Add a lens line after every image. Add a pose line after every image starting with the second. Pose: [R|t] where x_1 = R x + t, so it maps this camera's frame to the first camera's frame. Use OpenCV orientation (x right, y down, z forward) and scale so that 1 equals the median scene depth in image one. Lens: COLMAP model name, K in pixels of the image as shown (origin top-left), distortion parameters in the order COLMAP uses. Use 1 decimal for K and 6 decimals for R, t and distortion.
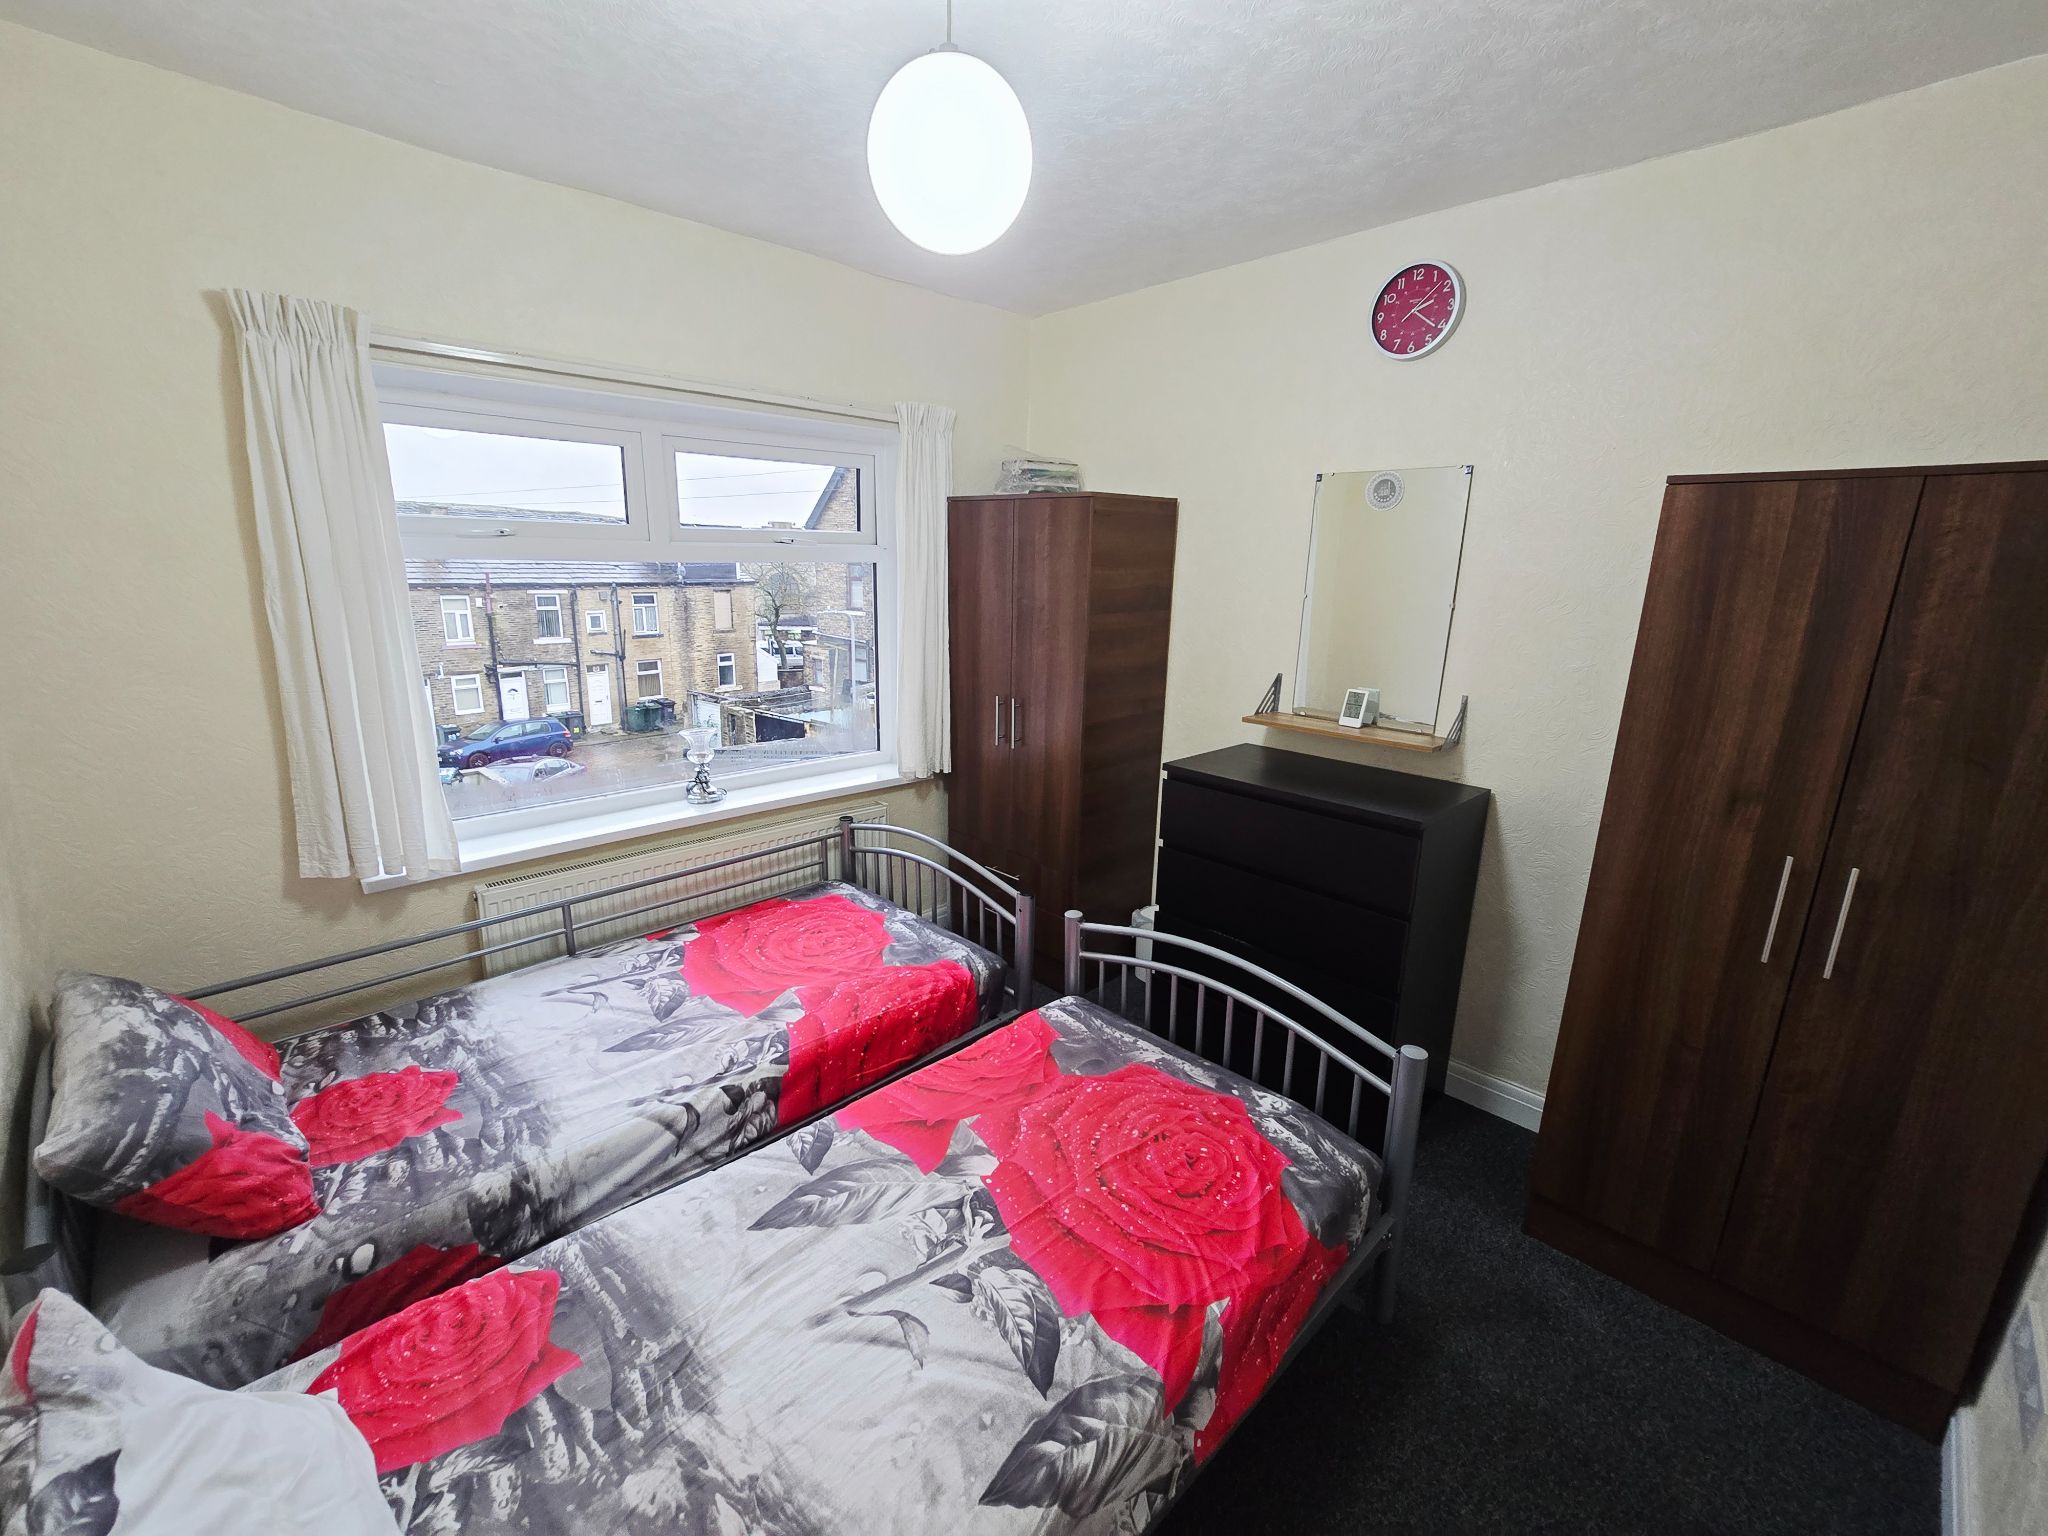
lens RADIAL K [[834.6, 0, 1010.9], [0, 834.6, 753.6], [0, 0, 1]] dist [-0.003164, 0.000279]
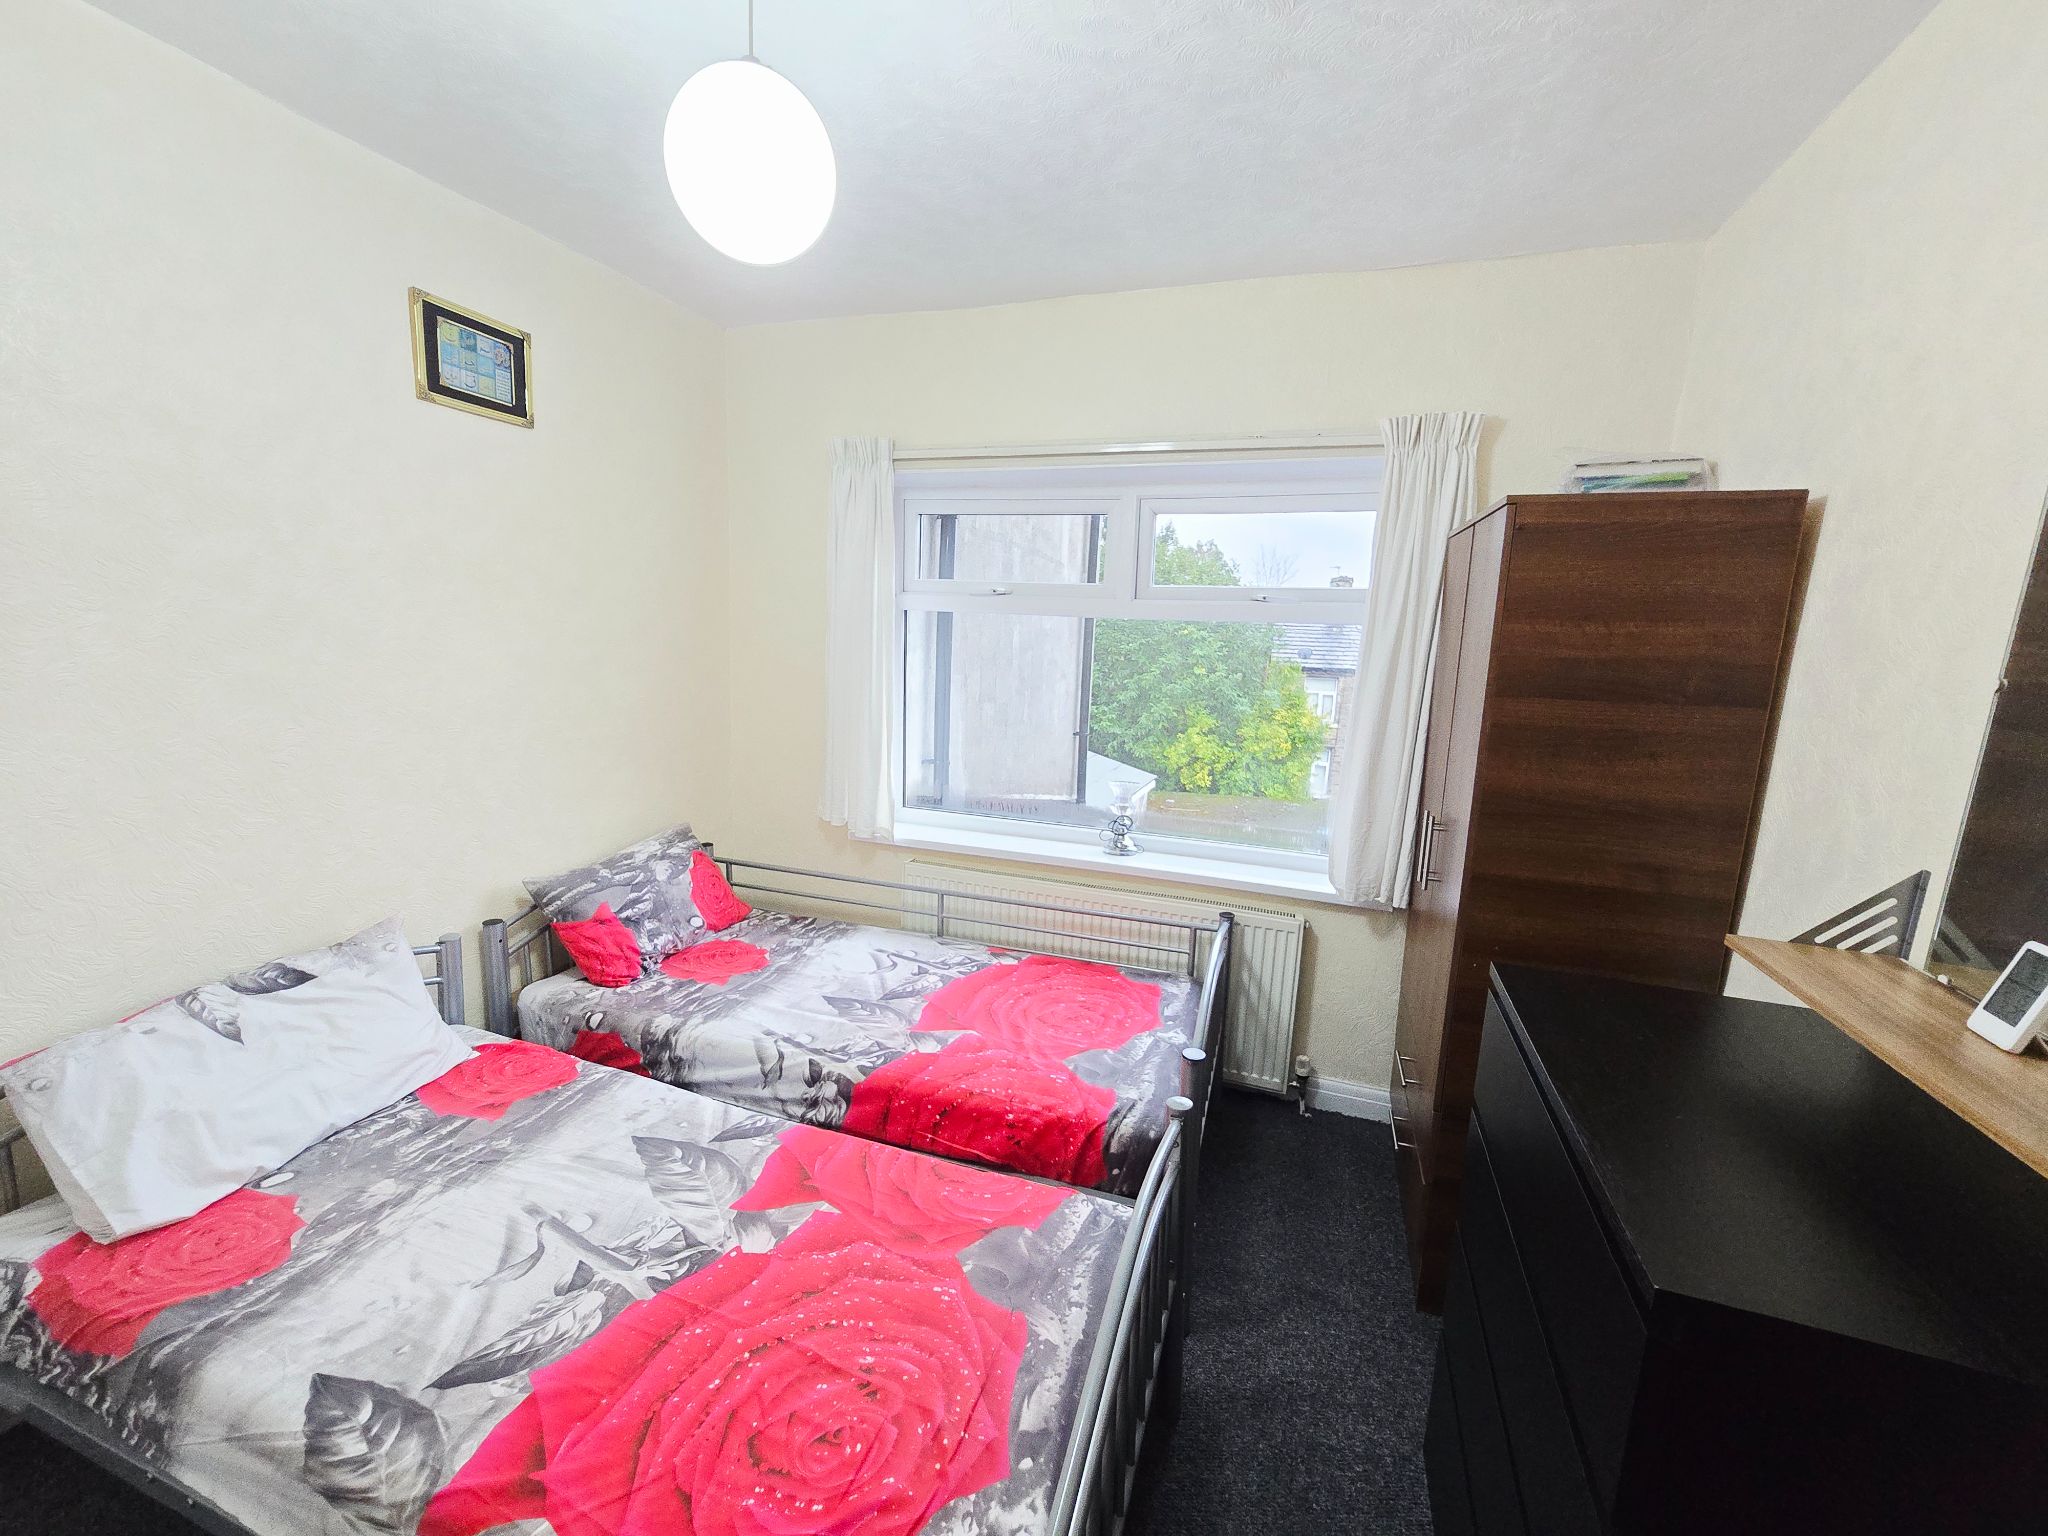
lens RADIAL K [[834.6, 0, 1008.6], [0, 834.6, 767.6], [0, 0, 1]] dist [-0.003164, 0.000279]
pose [[0.462801, 0.147576, -0.874092, 0.739326], [-0.229439, 0.972386, 0.042692, -0.094397], [0.856255, 0.180793, 0.483881, 0.652503]]
